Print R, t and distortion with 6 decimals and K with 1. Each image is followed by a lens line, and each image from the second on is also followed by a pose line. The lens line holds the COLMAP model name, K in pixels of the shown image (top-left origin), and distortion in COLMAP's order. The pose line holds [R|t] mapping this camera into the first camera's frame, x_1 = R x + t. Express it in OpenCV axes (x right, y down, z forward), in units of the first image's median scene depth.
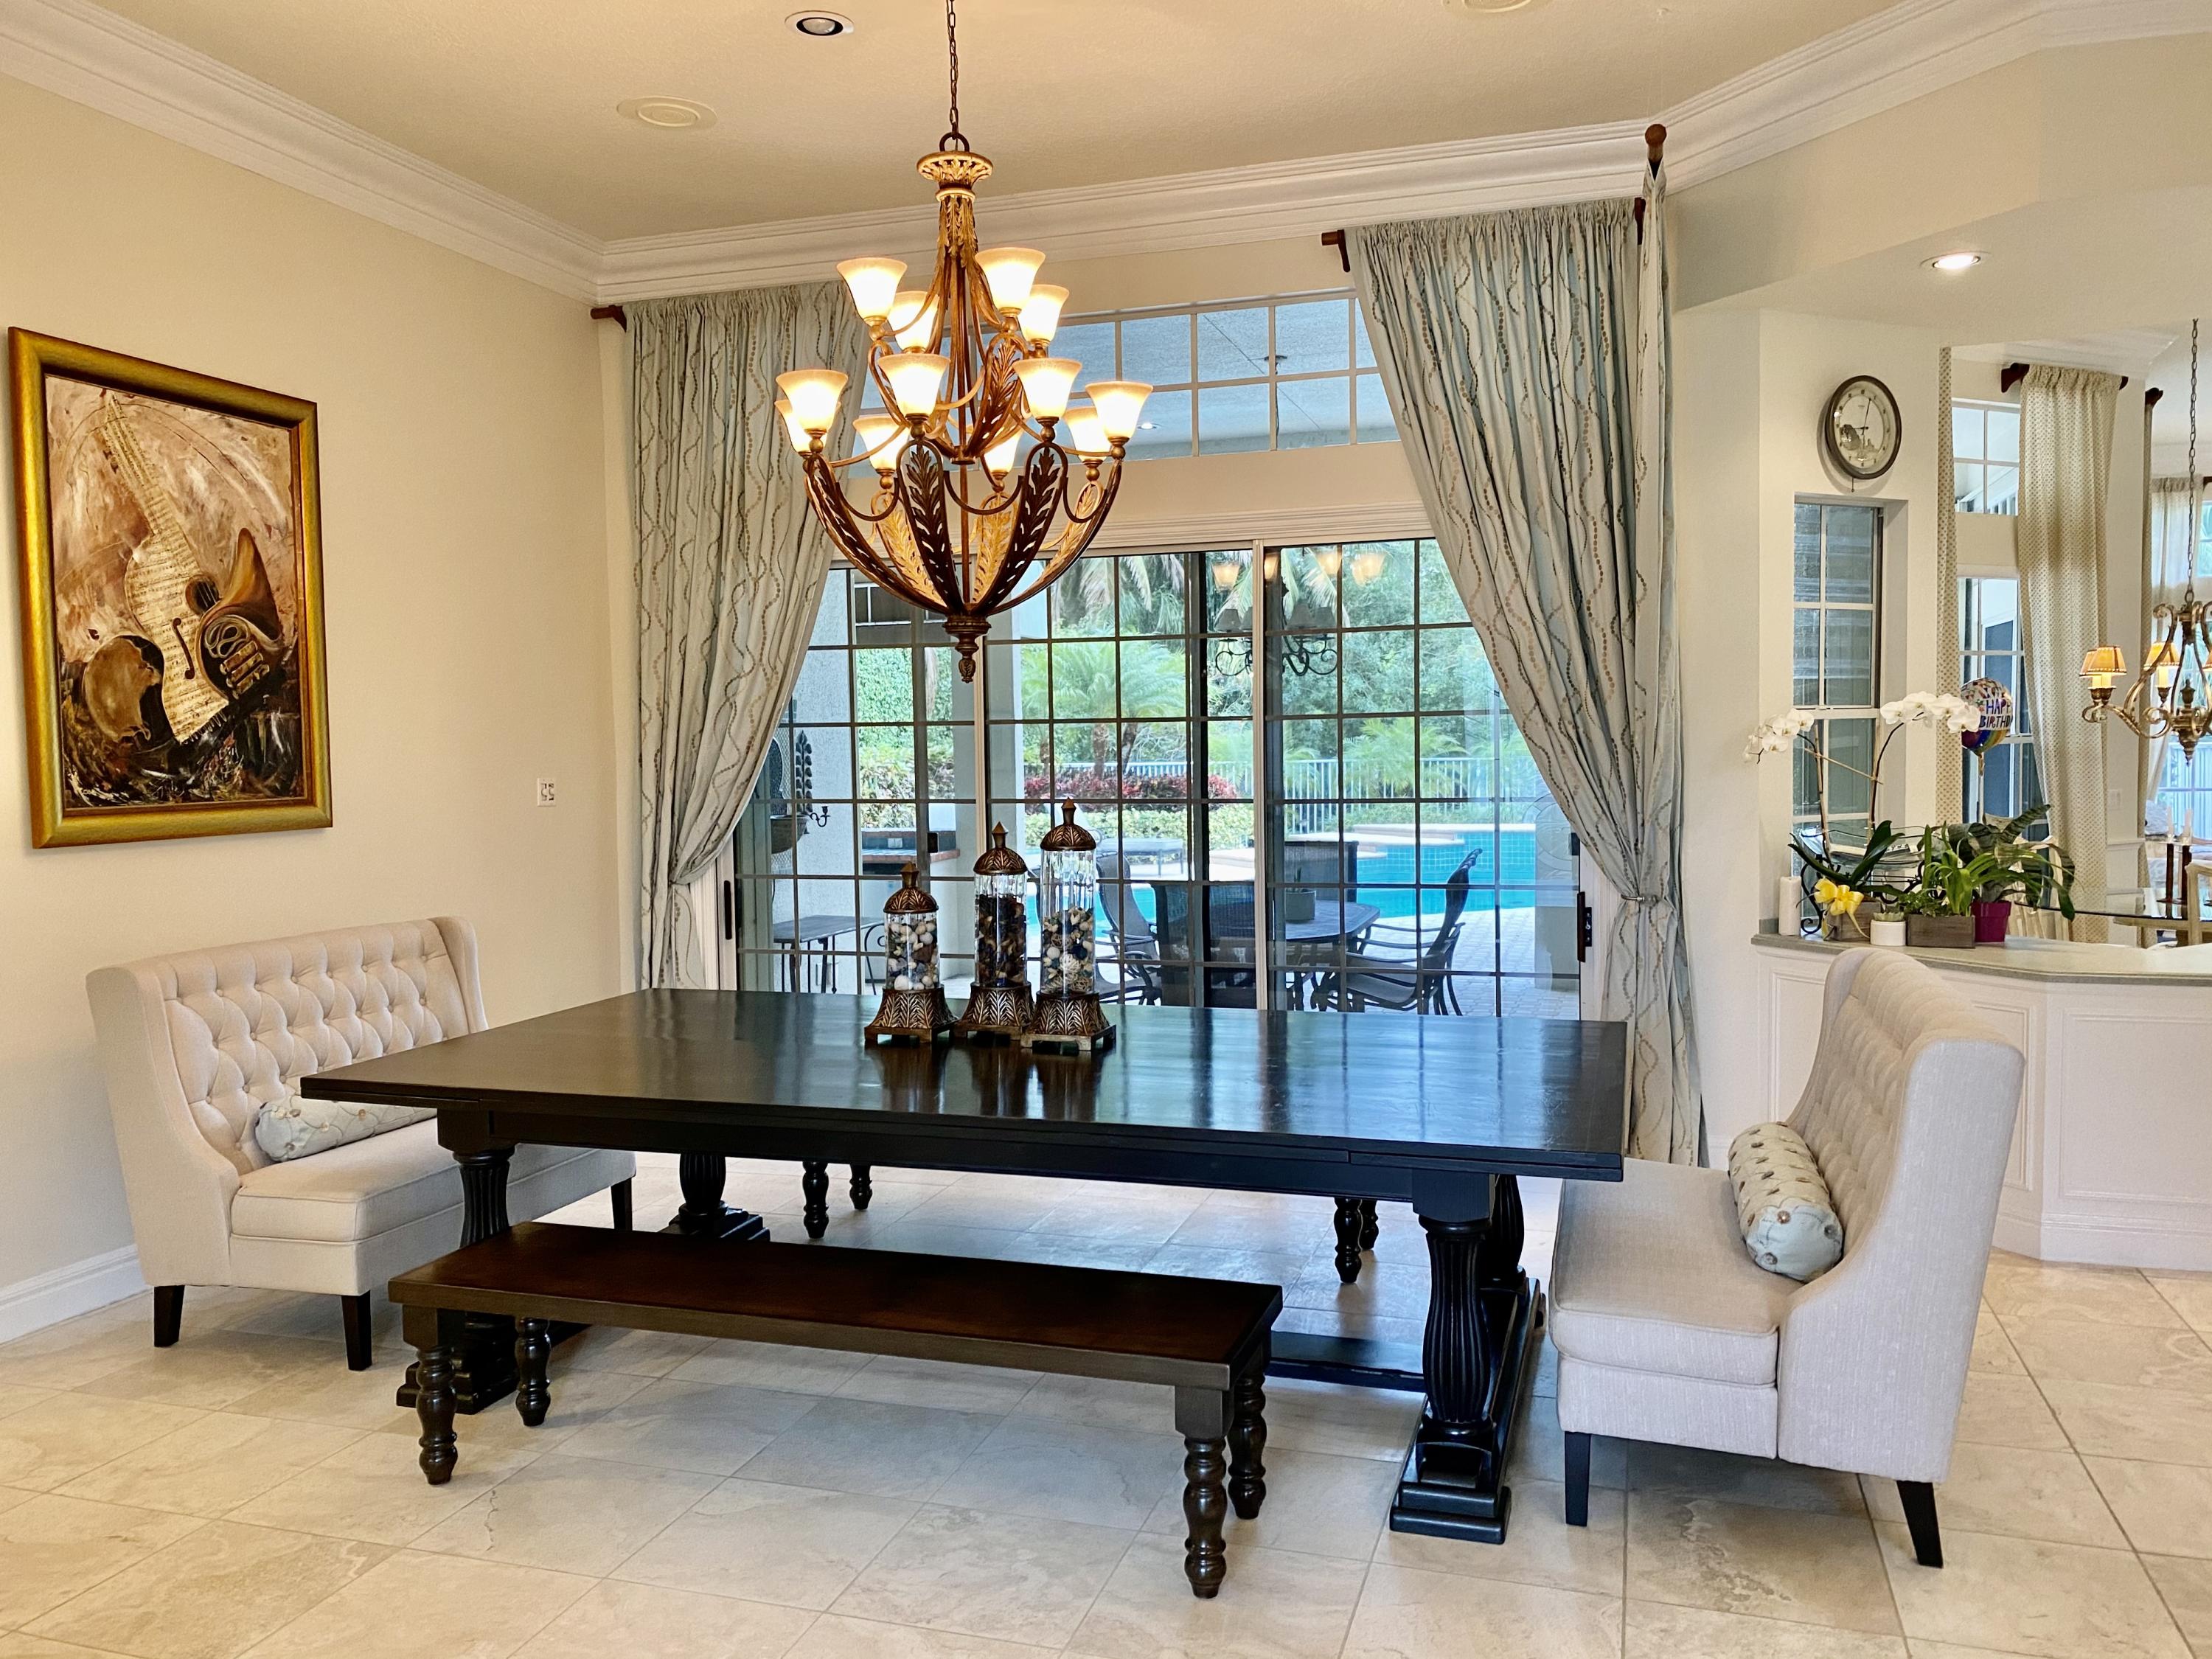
lens RADIAL K [[1684.7, 0, 1087.0], [0, 1684.7, 829.3], [0, 0, 1]] dist [0.053919, -0.076293]
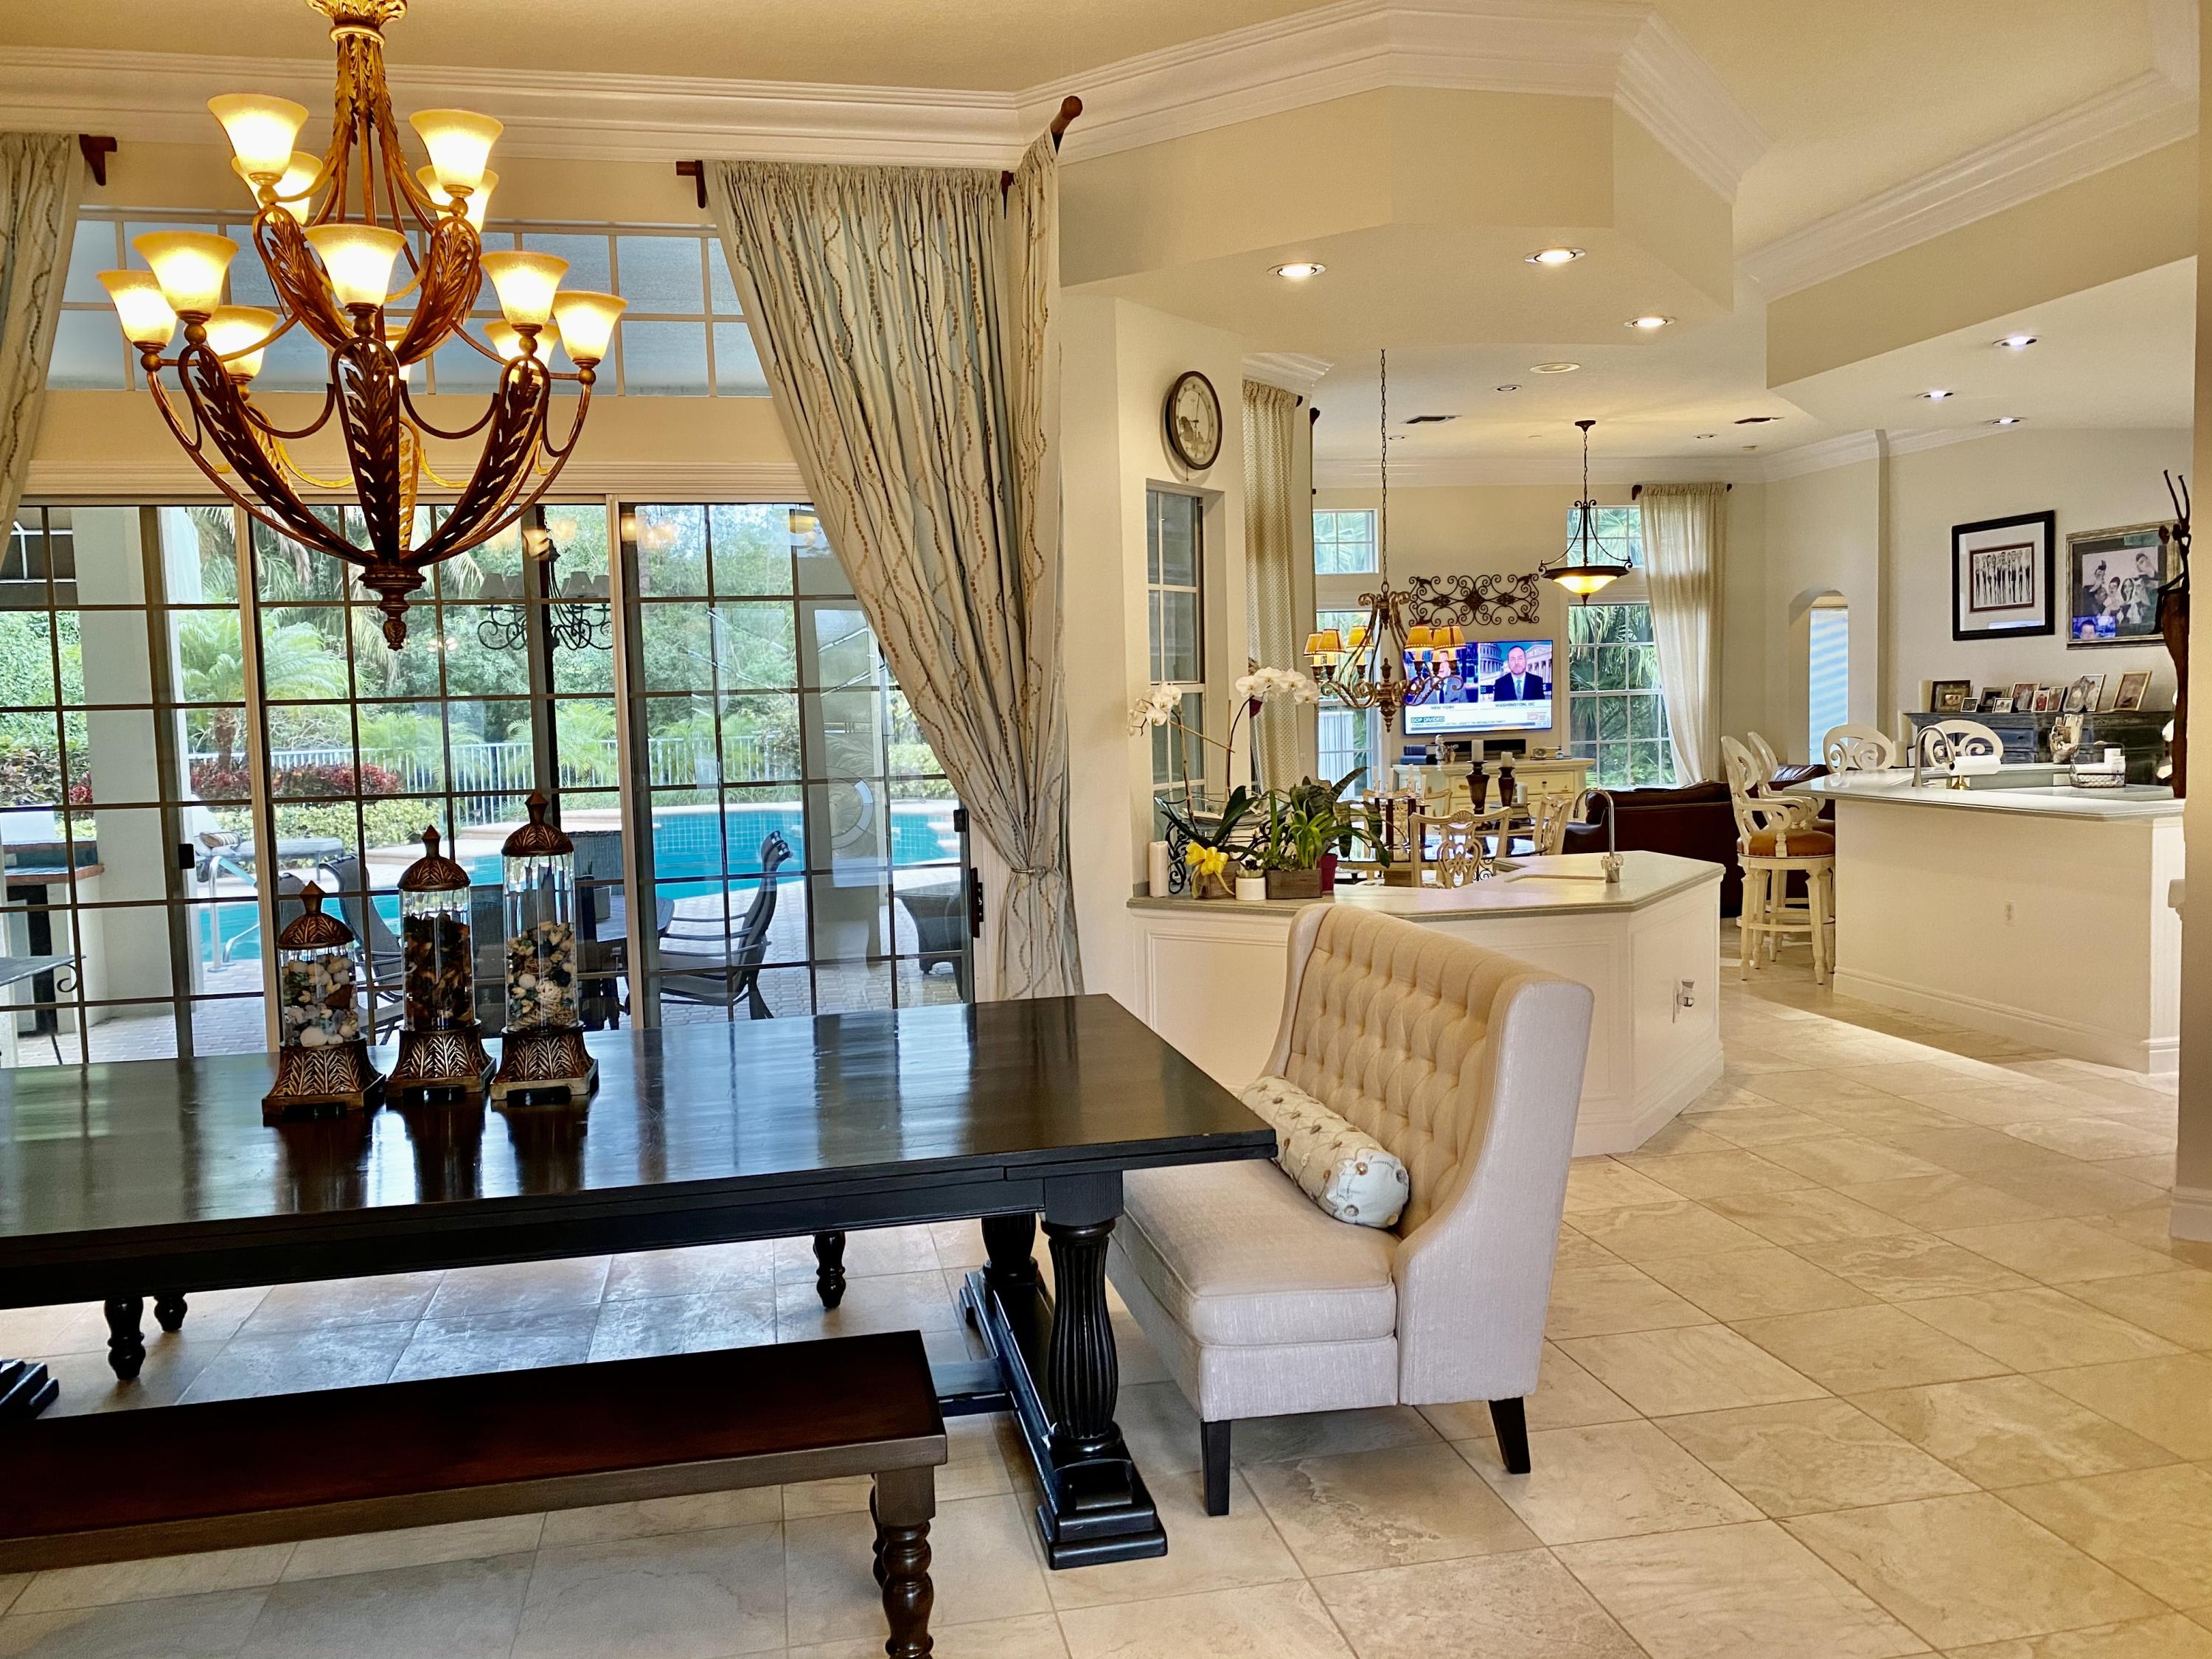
lens RADIAL K [[1684.7, 0, 1092.0], [0, 1684.7, 824.5], [0, 0, 1]] dist [0.053919, -0.076293]
pose [[0.871027, -0.046366, 0.489042, -0.150806], [0.042388, 0.998917, 0.019210, -0.005869], [-0.489403, 0.003997, 0.872049, 0.117654]]
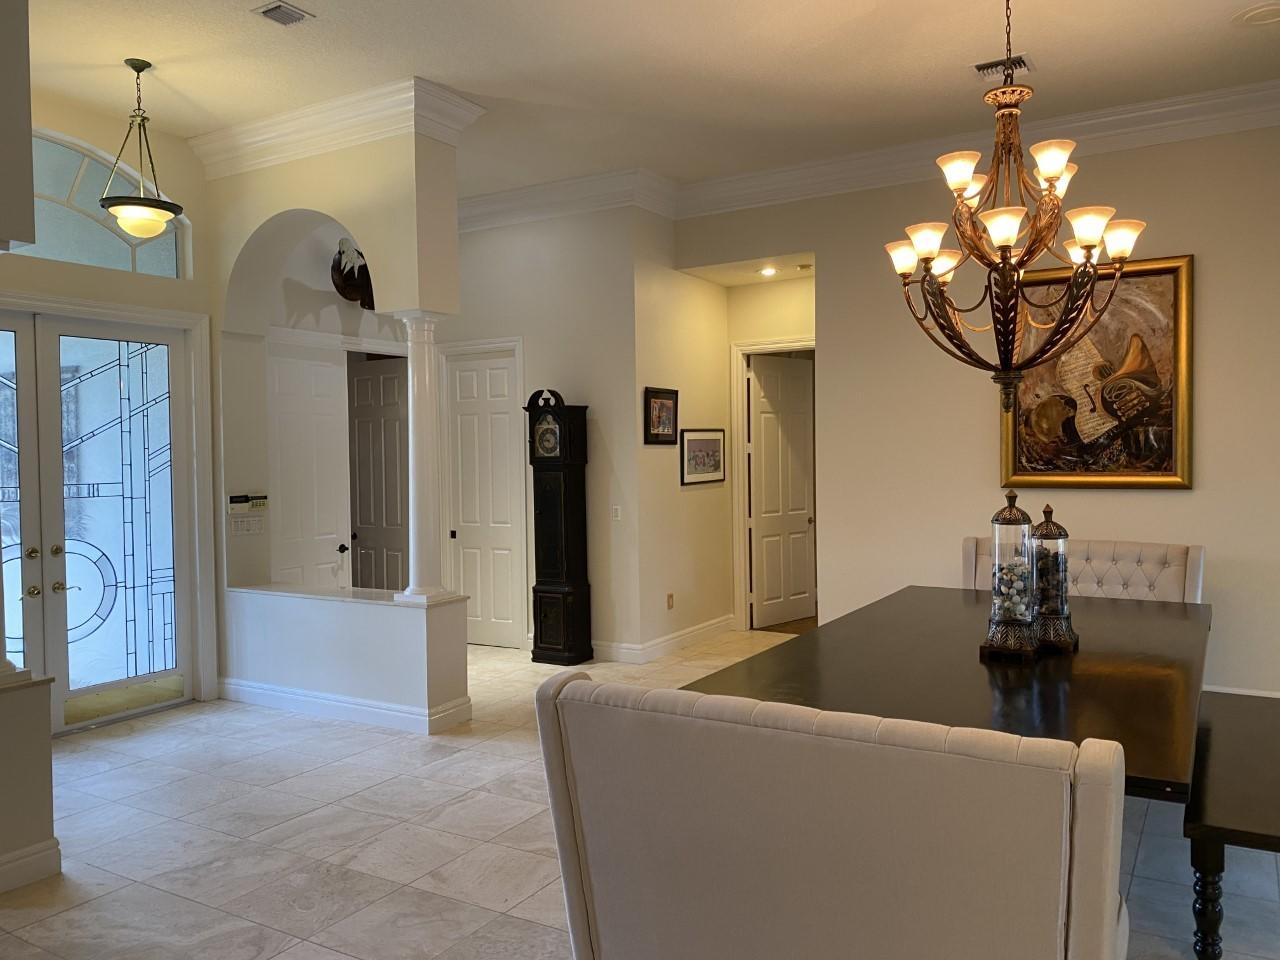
lens RADIAL K [[966.1, 0, 641.9], [0, 966.1, 482.1], [0, 0, 1]] dist [0.003423, -0.013963]
pose [[-0.218309, 0.049026, -0.974647, 0.747336], [-0.037390, 0.997584, 0.058555, -0.052248], [0.975163, 0.049225, -0.215949, 0.721308]]
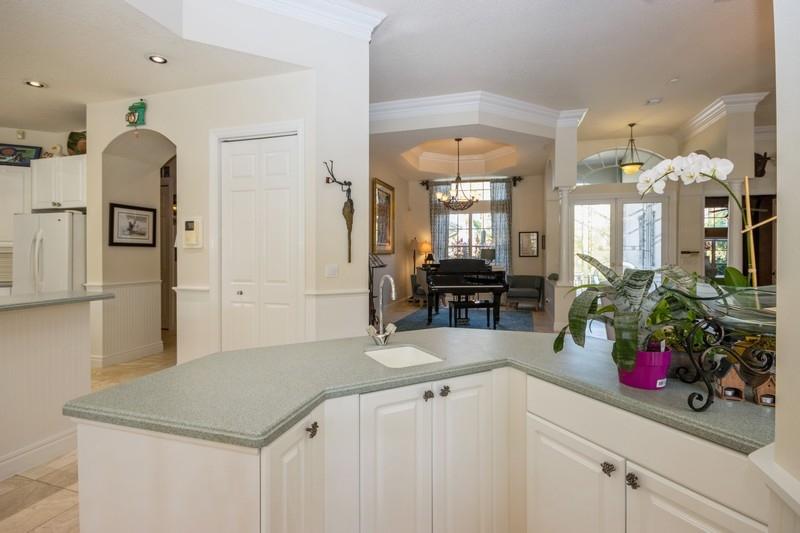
lens RADIAL K [[372.0, 0, 409.8], [0, 372.0, 255.9], [0, 0, 1]] dist [0.002110, -0.007856]
pose [[-0.999328, 0.015867, -0.033039, 0.722440], [0.013546, 0.997501, 0.069344, -0.035355], [0.034057, 0.068850, -0.997046, 1.292873]]
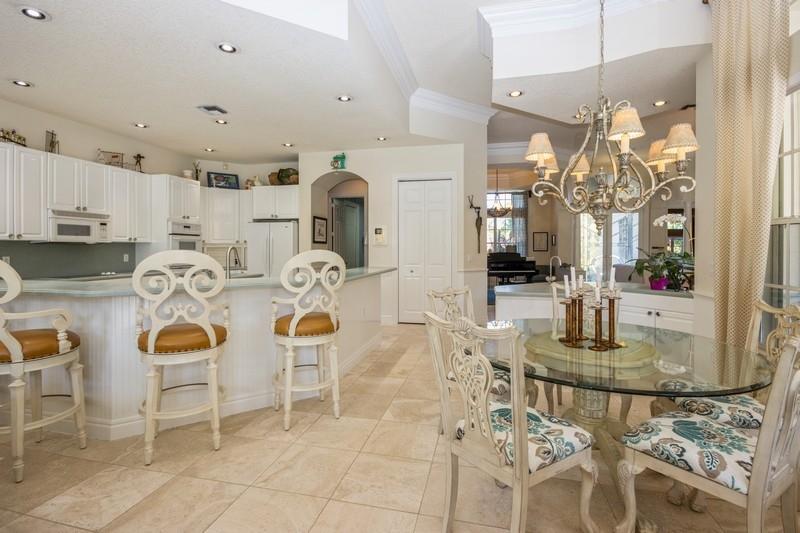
lens RADIAL K [[372.0, 0, 408.4], [0, 372.0, 251.2], [0, 0, 1]] dist [0.002110, -0.007856]
pose [[-0.994328, 0.016114, -0.105127, 1.170825], [0.008931, 0.997615, 0.068448, -0.067814], [0.105979, 0.067121, -0.992100, 1.777658]]
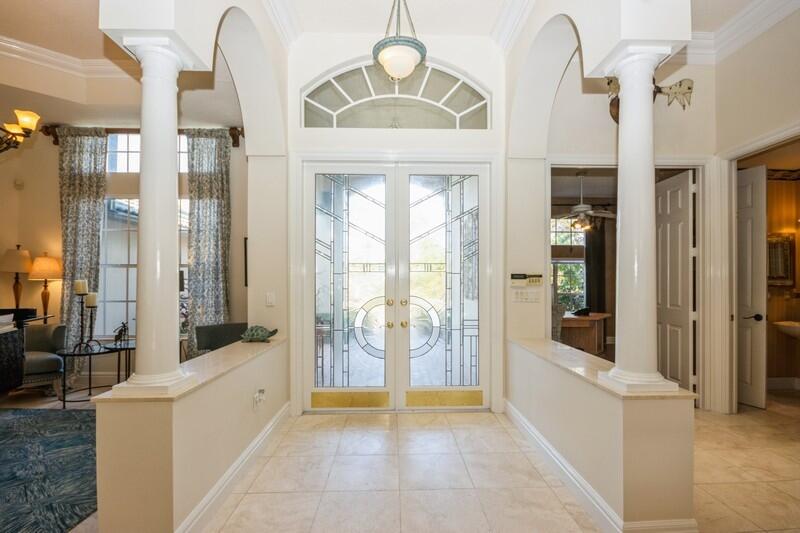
lens RADIAL K [[372.0, 0, 409.3], [0, 372.0, 279.5], [0, 0, 1]] dist [0.002110, -0.007856]
pose [[-0.941301, 0.015818, -0.337197, 0.068050], [-0.004749, 0.998182, 0.060083, 0.027056], [0.337535, 0.058158, -0.939515, 0.516934]]
